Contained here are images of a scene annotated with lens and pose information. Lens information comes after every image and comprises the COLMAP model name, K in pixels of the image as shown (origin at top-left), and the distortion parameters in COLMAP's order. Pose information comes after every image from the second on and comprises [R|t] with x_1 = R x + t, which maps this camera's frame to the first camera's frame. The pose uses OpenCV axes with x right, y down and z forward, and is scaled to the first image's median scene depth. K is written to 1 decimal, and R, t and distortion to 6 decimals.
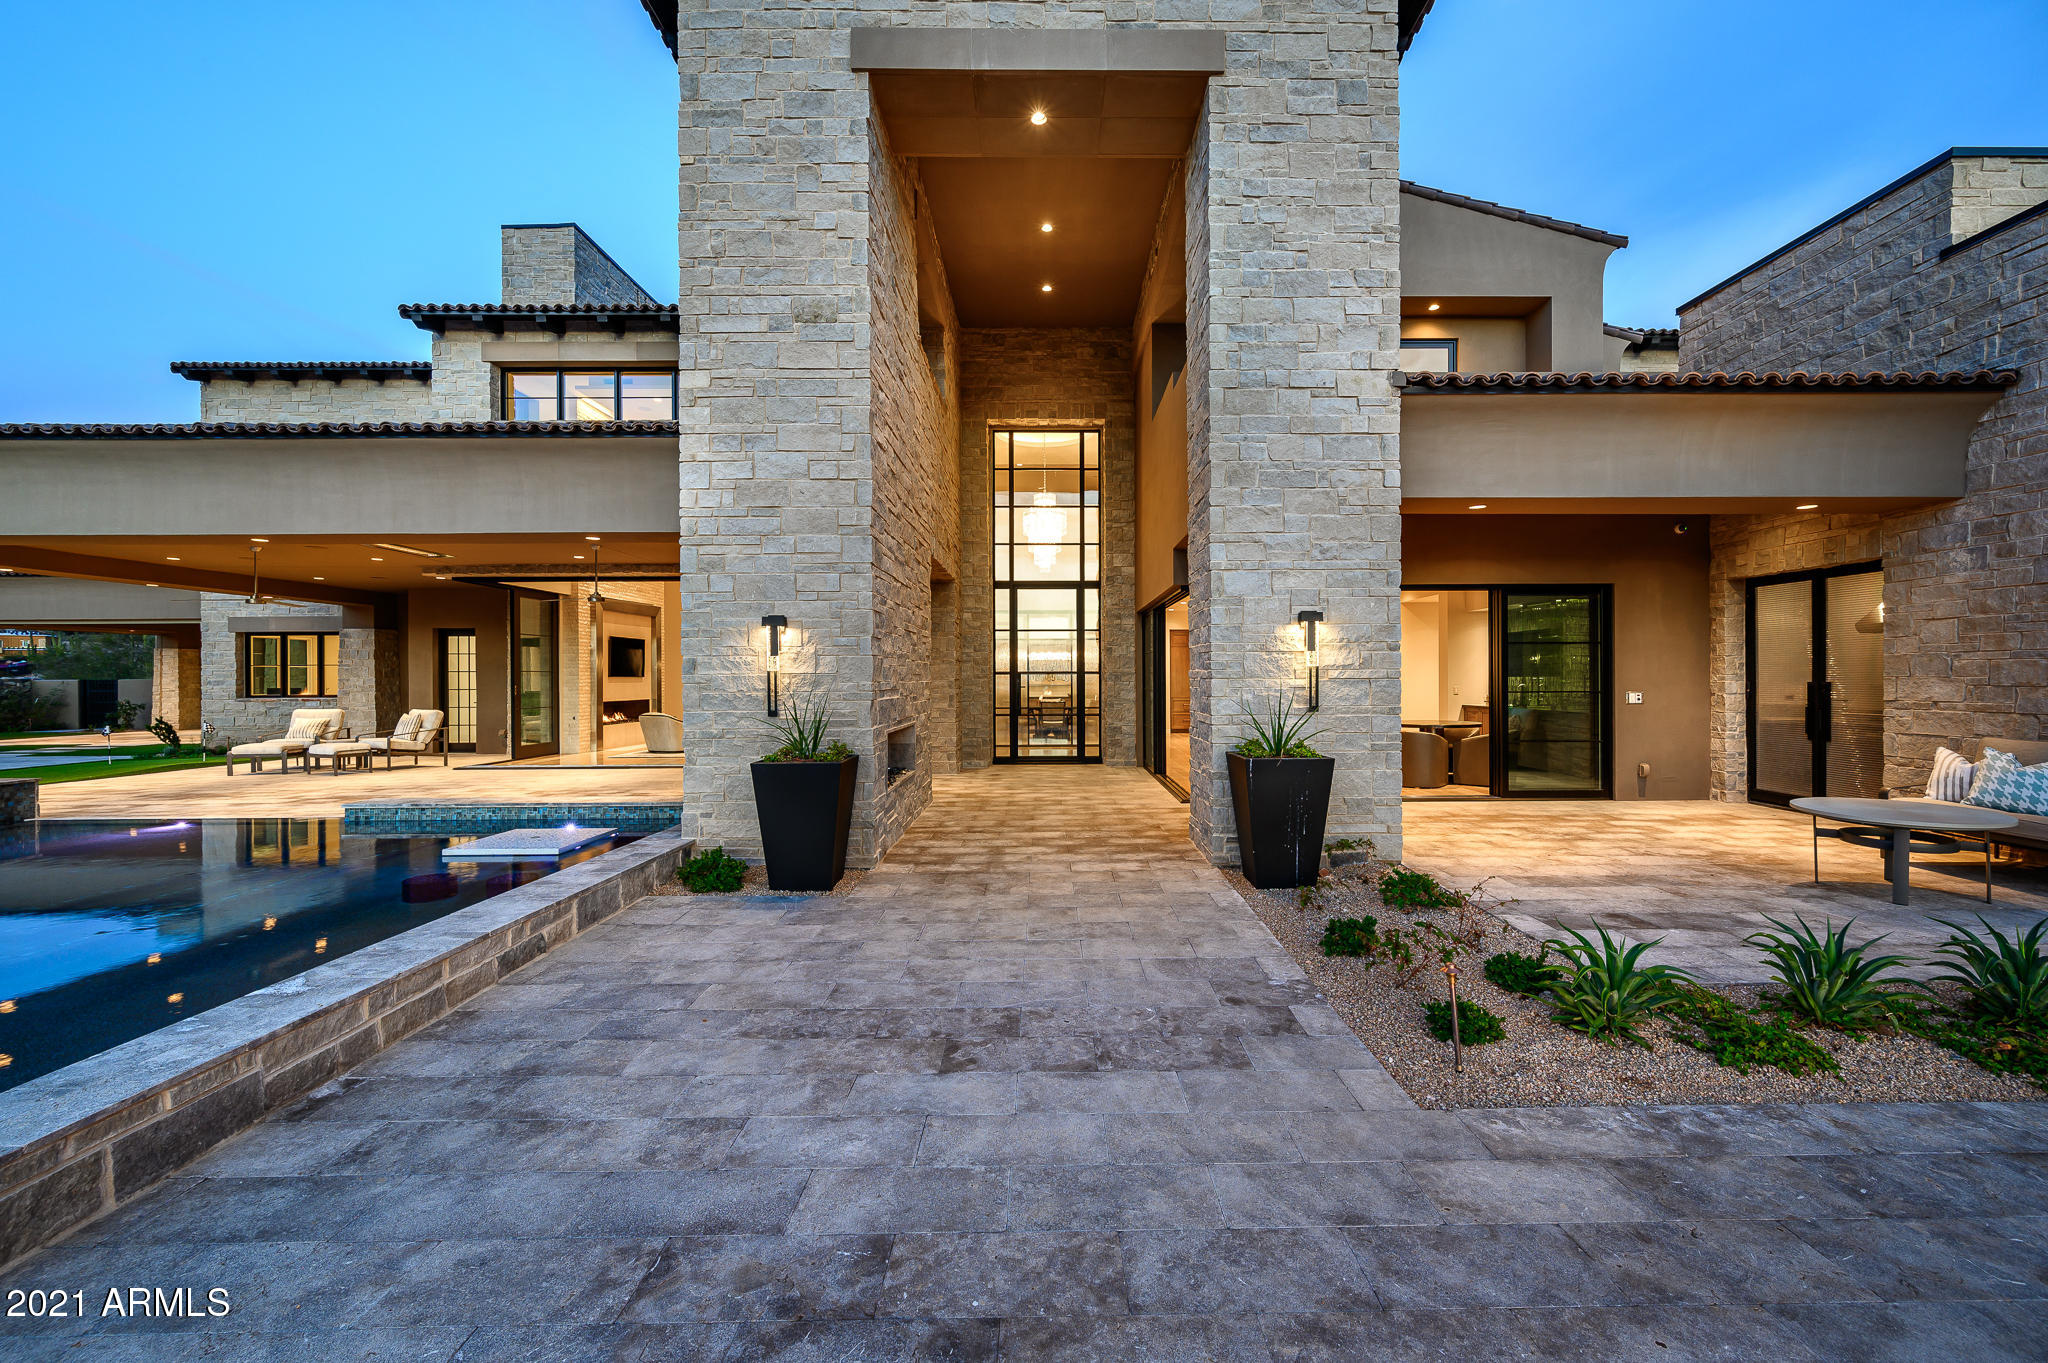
lens RADIAL K [[827.9, 0, 1024.0], [0, 827.9, 681.5], [0, 0, 1]] dist [-0.002128, -0.000091]
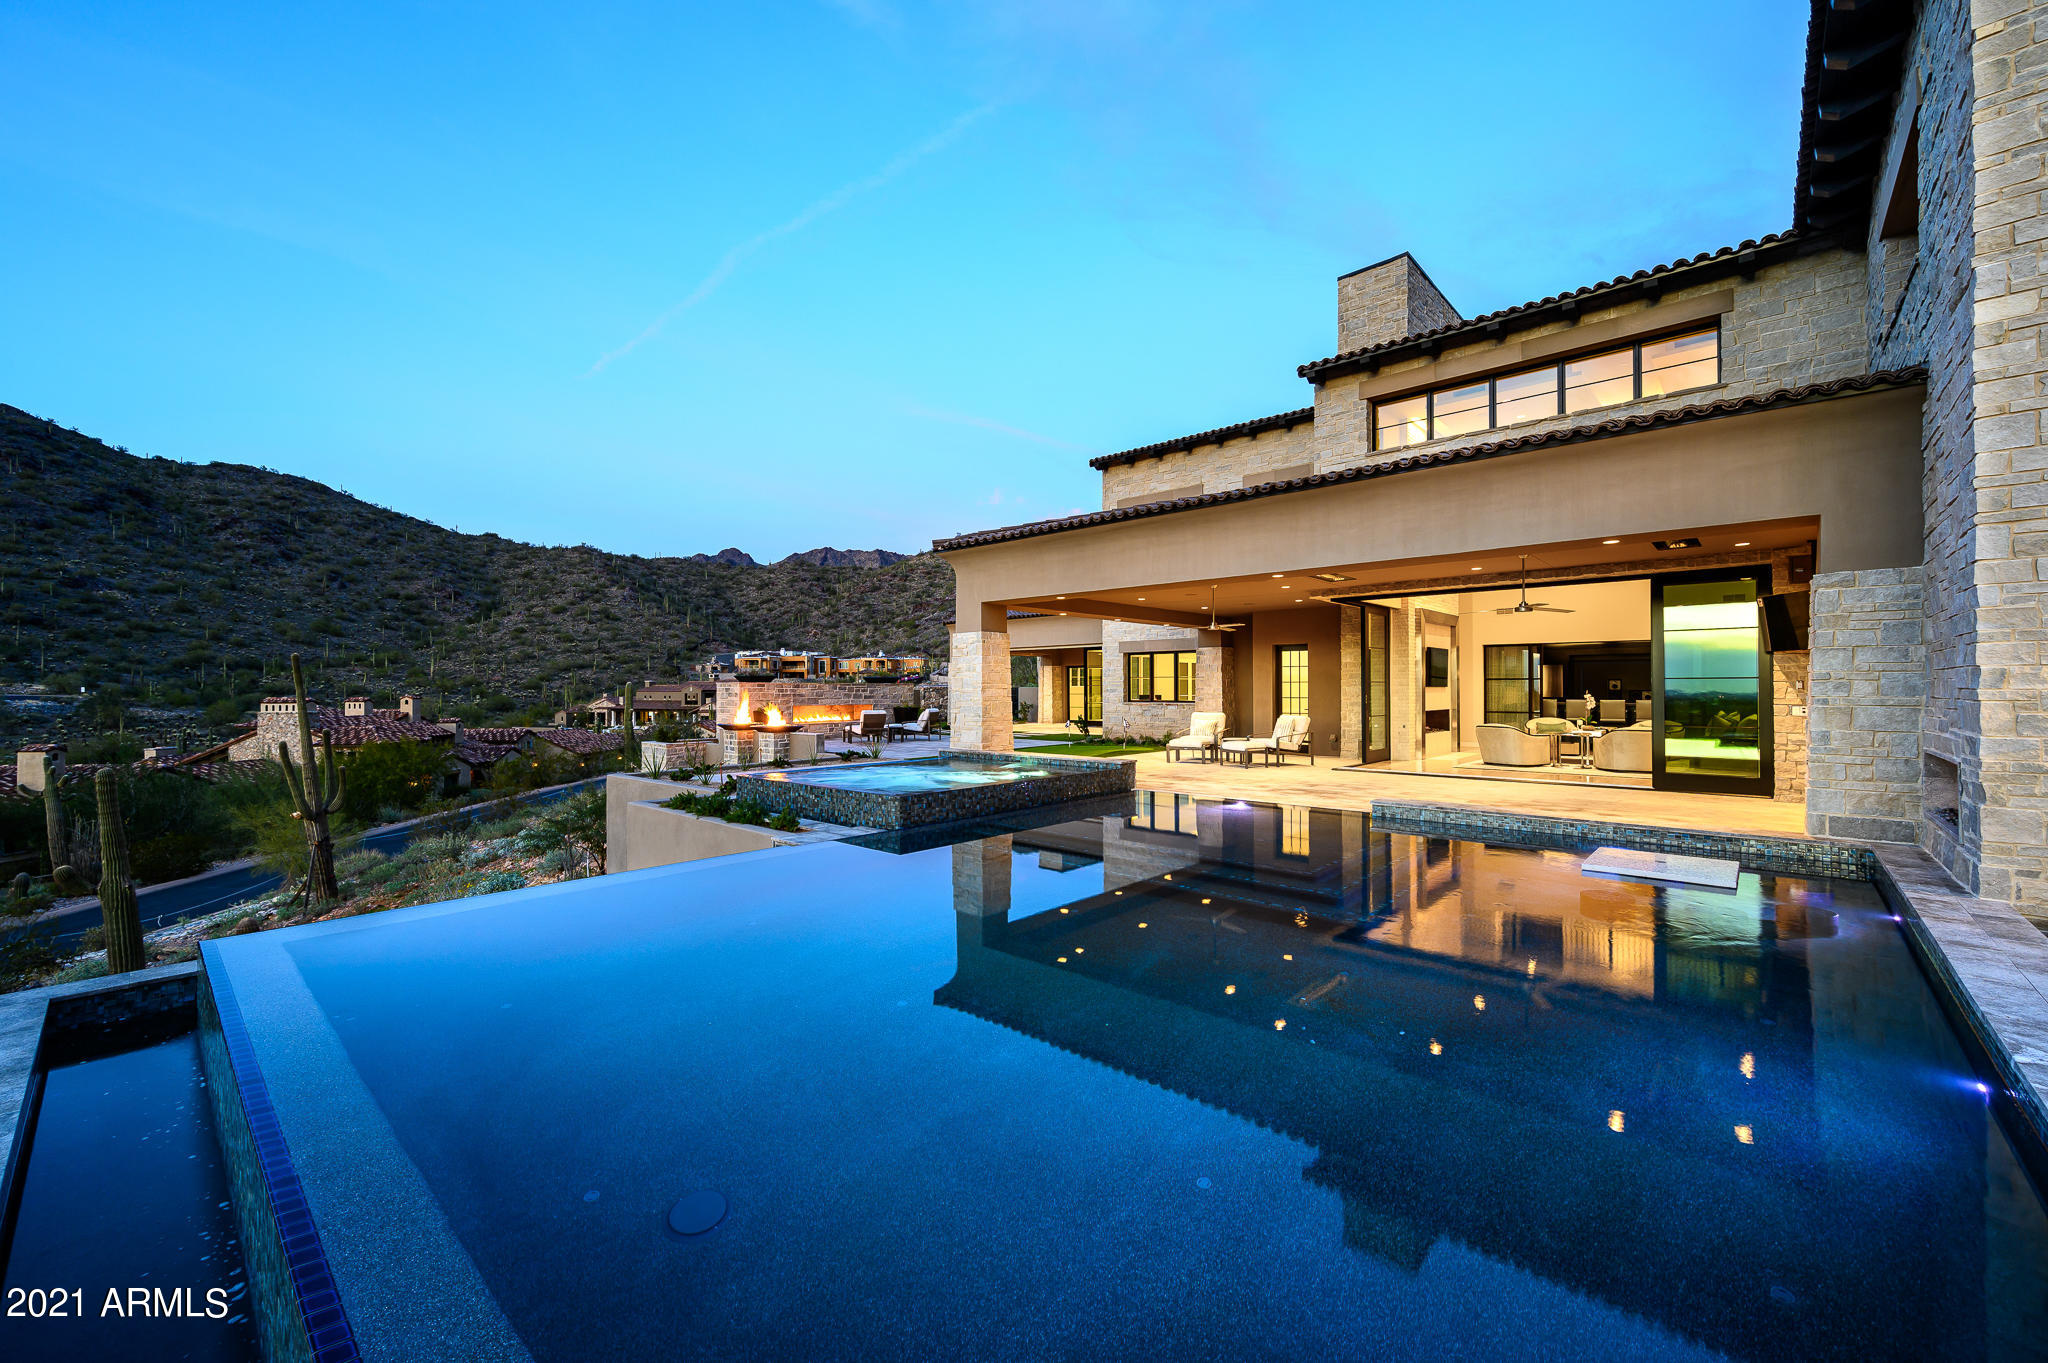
lens RADIAL K [[798.6, 0, 1024.0], [0, 798.6, 681.5], [0, 0, 1]] dist [0.003327, 0.000298]
pose [[0.736388, -0.001688, -0.676558, -0.218098], [-0.005097, 0.999955, -0.008043, -0.001924], [0.676541, 0.009371, 0.736346, -0.066174]]
